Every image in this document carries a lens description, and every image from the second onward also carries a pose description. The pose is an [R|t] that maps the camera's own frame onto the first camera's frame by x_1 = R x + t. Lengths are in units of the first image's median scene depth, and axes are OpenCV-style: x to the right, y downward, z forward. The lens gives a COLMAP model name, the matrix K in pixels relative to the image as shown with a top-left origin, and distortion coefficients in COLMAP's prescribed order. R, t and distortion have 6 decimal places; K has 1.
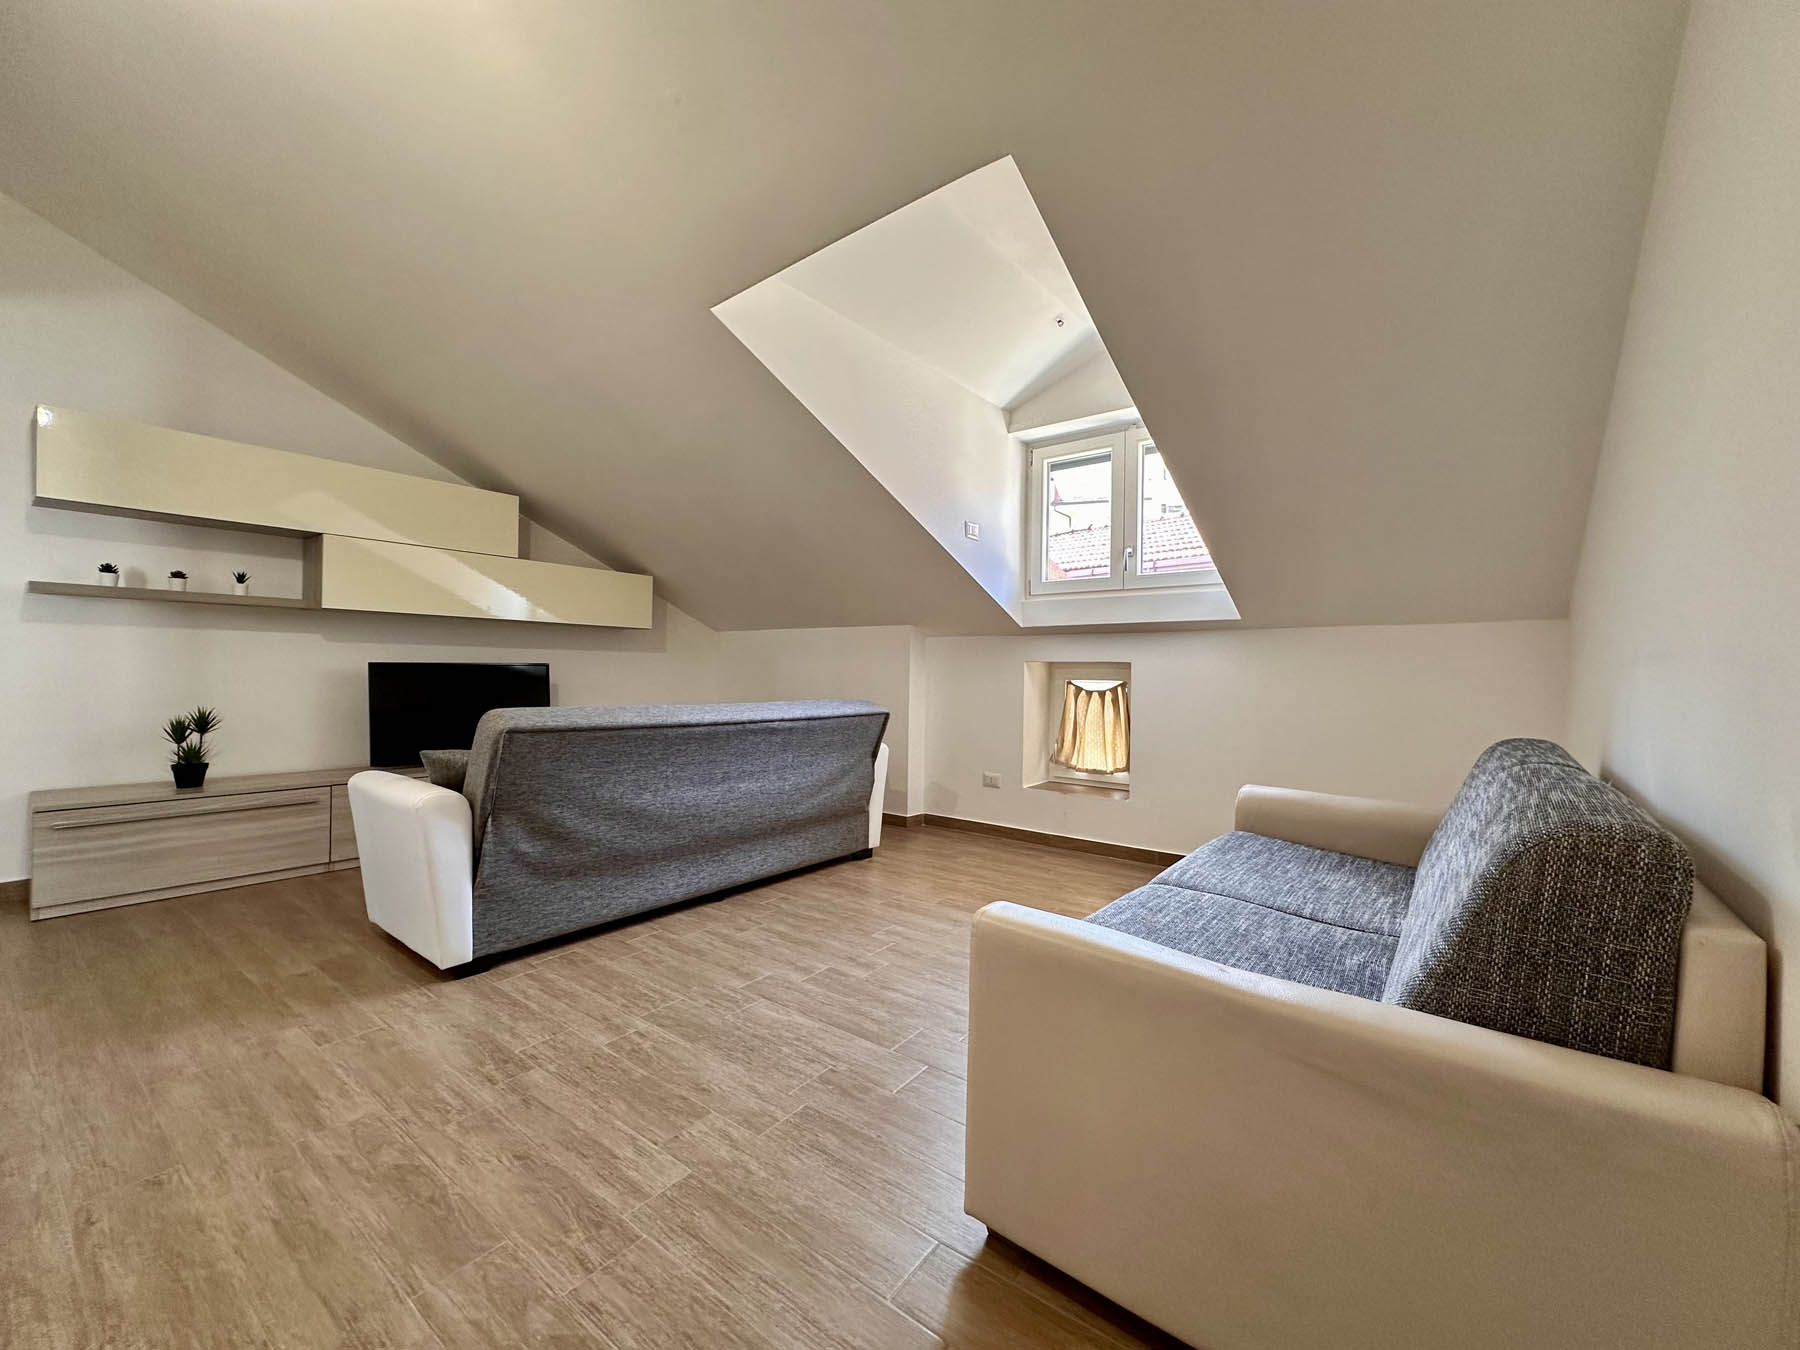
lens RADIAL K [[719.5, 0, 897.7], [0, 719.5, 673.2], [0, 0, 1]] dist [-0.003244, -0.000423]
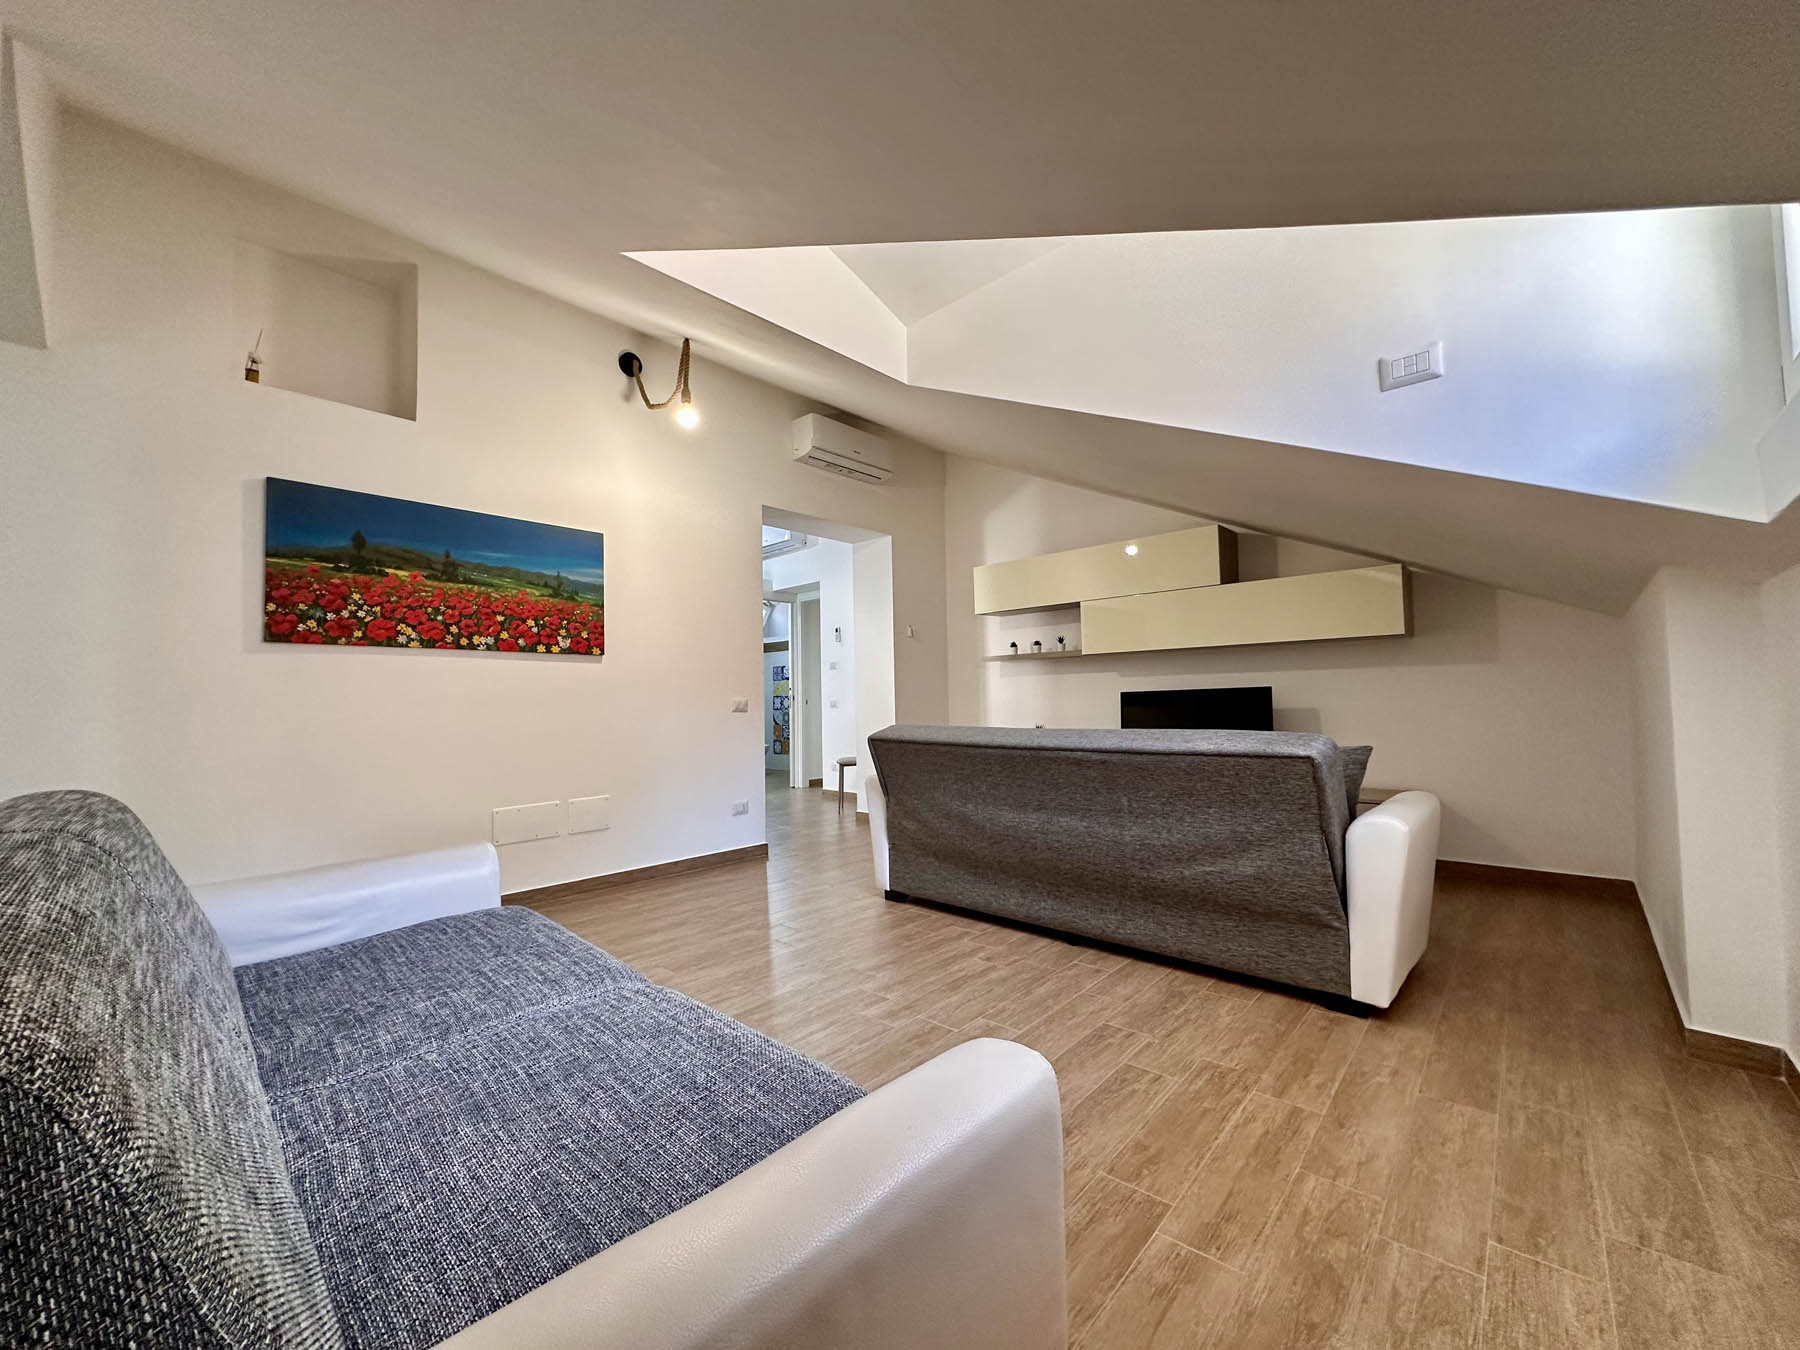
lens RADIAL K [[719.5, 0, 897.7], [0, 719.5, 673.2], [0, 0, 1]] dist [-0.003244, -0.000423]
pose [[-0.096306, -0.052997, -0.993940, 0.699941], [0.015395, 0.998383, -0.054726, 0.018162], [0.995233, -0.020572, -0.095334, 0.871583]]
